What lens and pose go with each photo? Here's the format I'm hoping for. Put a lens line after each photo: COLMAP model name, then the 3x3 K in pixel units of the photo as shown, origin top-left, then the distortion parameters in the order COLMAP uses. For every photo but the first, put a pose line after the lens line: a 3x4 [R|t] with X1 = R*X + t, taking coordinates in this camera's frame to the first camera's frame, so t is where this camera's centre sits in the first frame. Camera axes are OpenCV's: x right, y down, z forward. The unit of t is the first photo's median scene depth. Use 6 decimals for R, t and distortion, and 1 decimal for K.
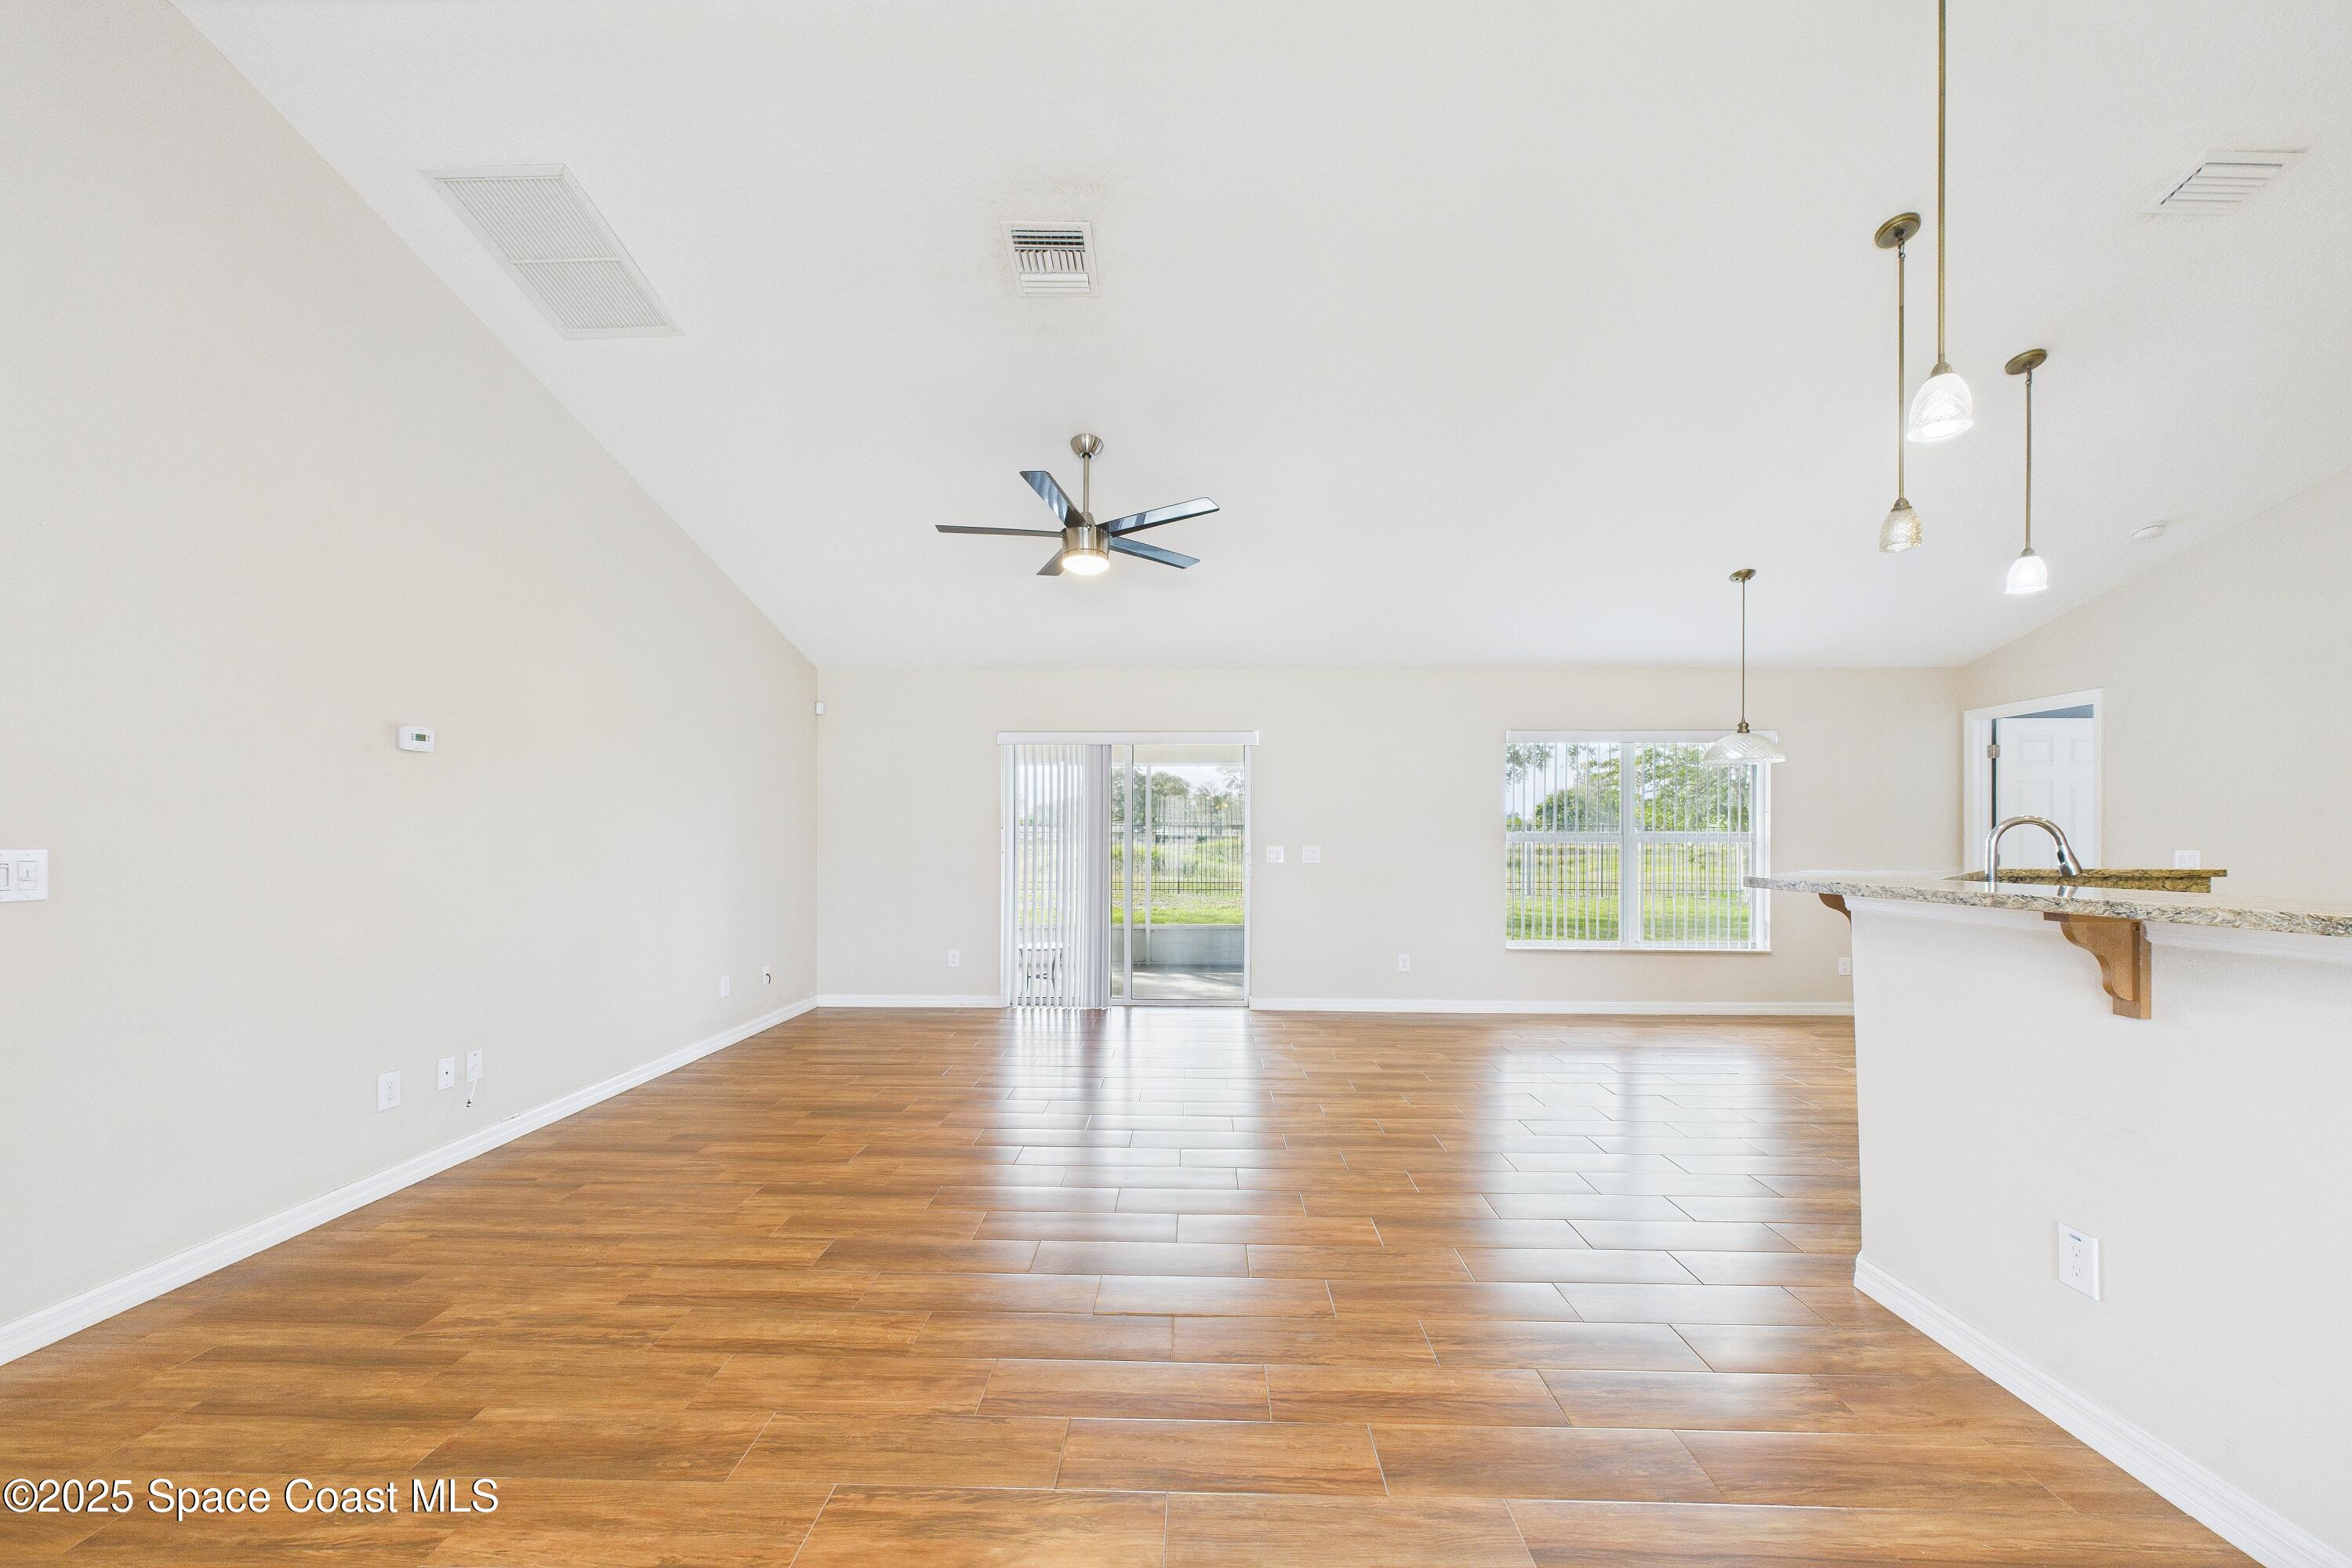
lens RADIAL K [[902.0, 0, 1177.9], [0, 902.0, 847.1], [0, 0, 1]] dist [0.000981, 0.000234]
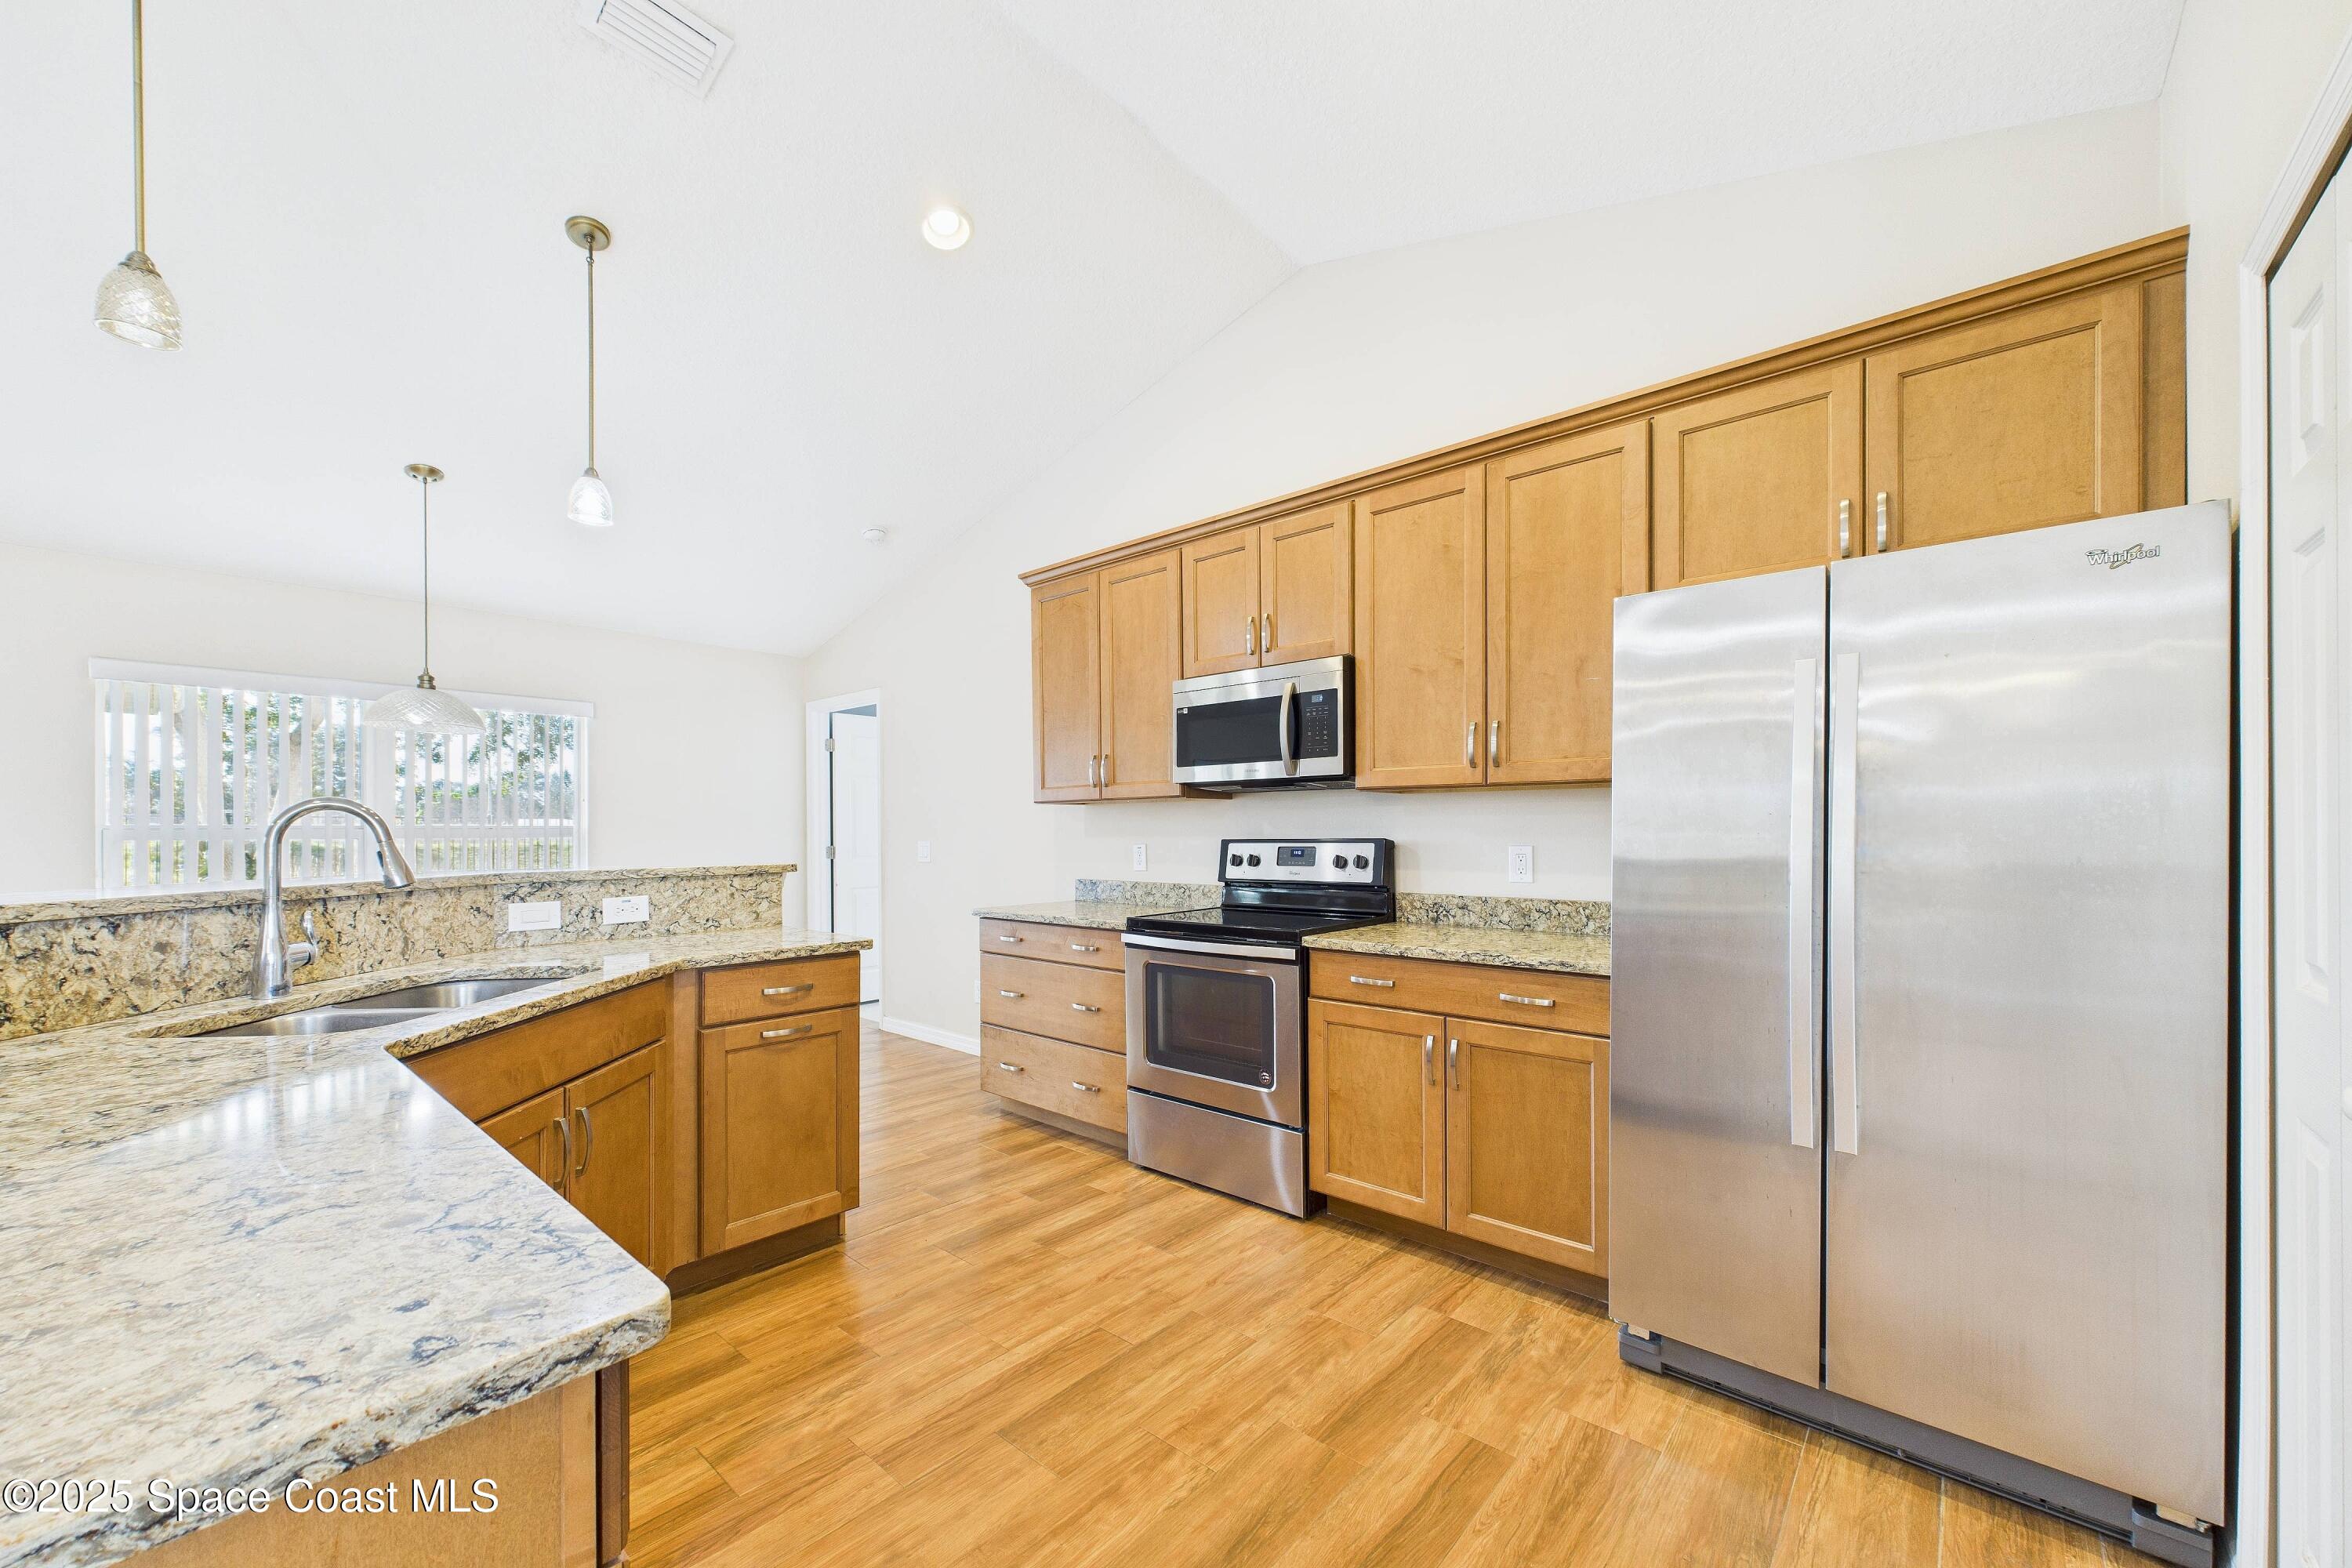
lens RADIAL K [[902.0, 0, 1175.2], [0, 902.0, 832.2], [0, 0, 1]] dist [0.000981, 0.000234]
pose [[0.644711, -0.006448, 0.764399, 0.667168], [0.014146, 0.999894, -0.003496, 0.000359], [-0.764295, 0.013067, 0.644734, 0.098139]]
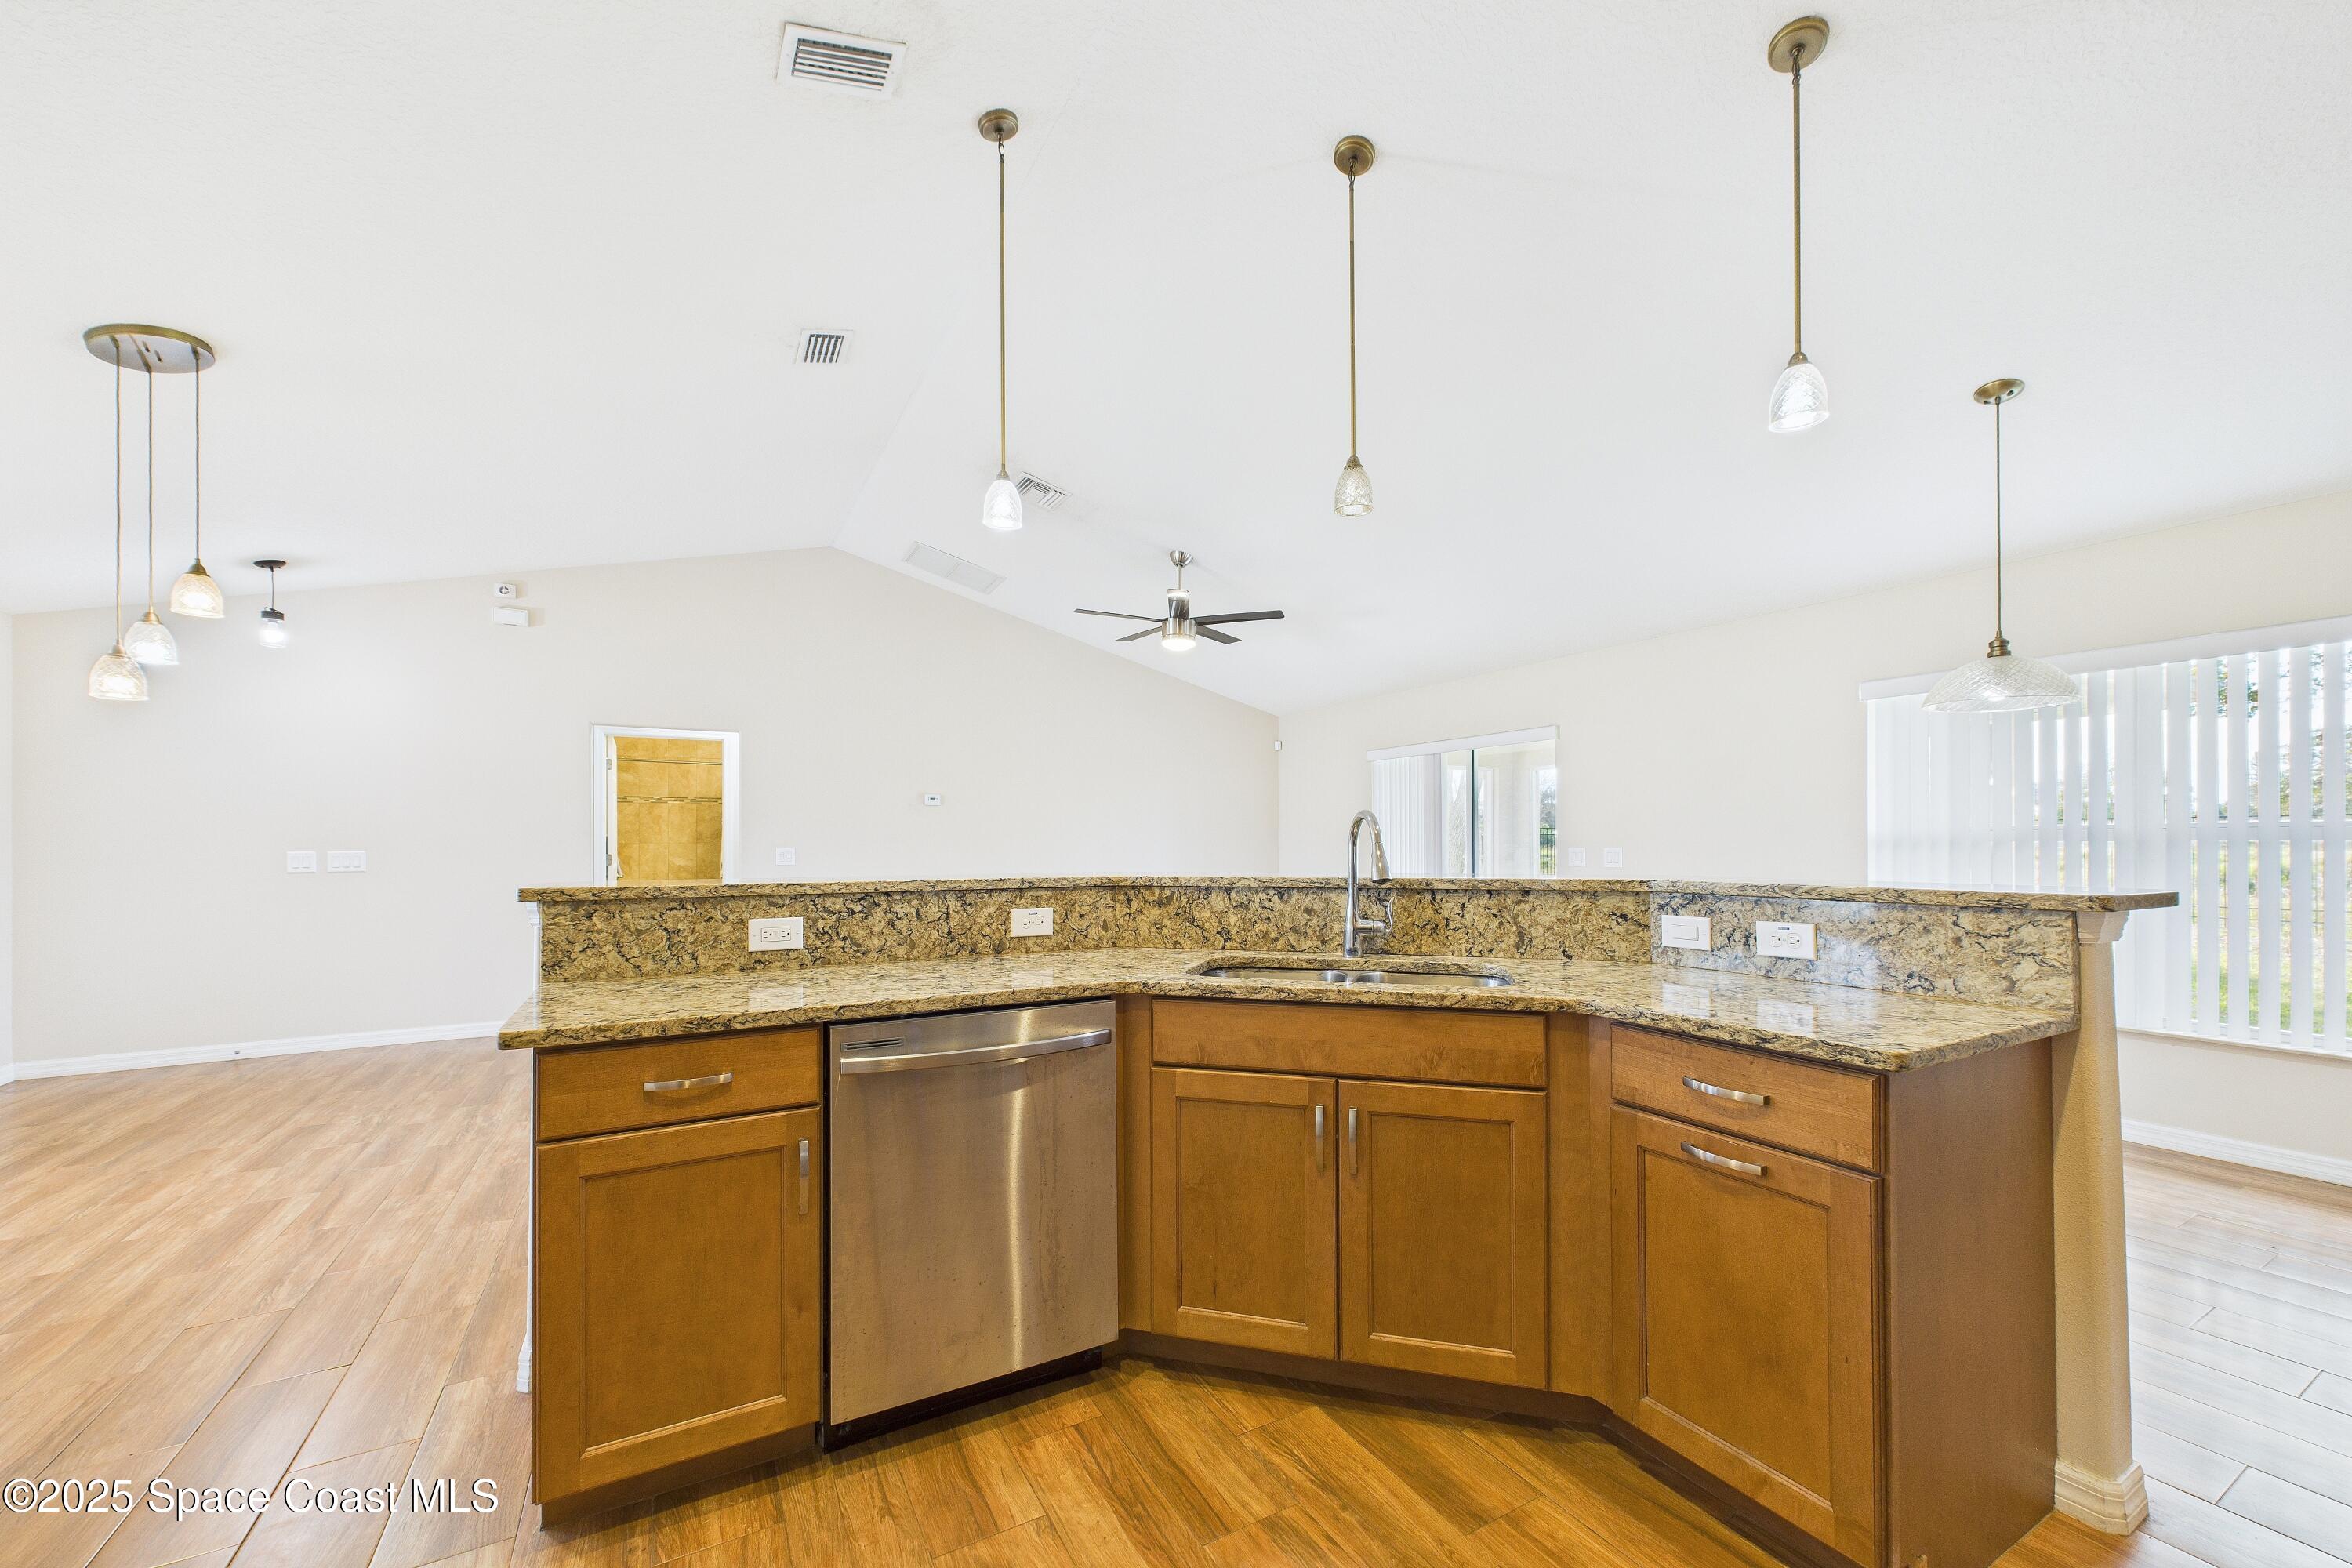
lens RADIAL K [[902.0, 0, 1177.1], [0, 902.0, 839.3], [0, 0, 1]] dist [0.000981, 0.000234]
pose [[0.508602, -0.007549, -0.860969, 1.255423], [-0.002586, 0.999944, -0.010295, 0.001024], [0.860998, 0.007462, 0.508554, 0.342238]]
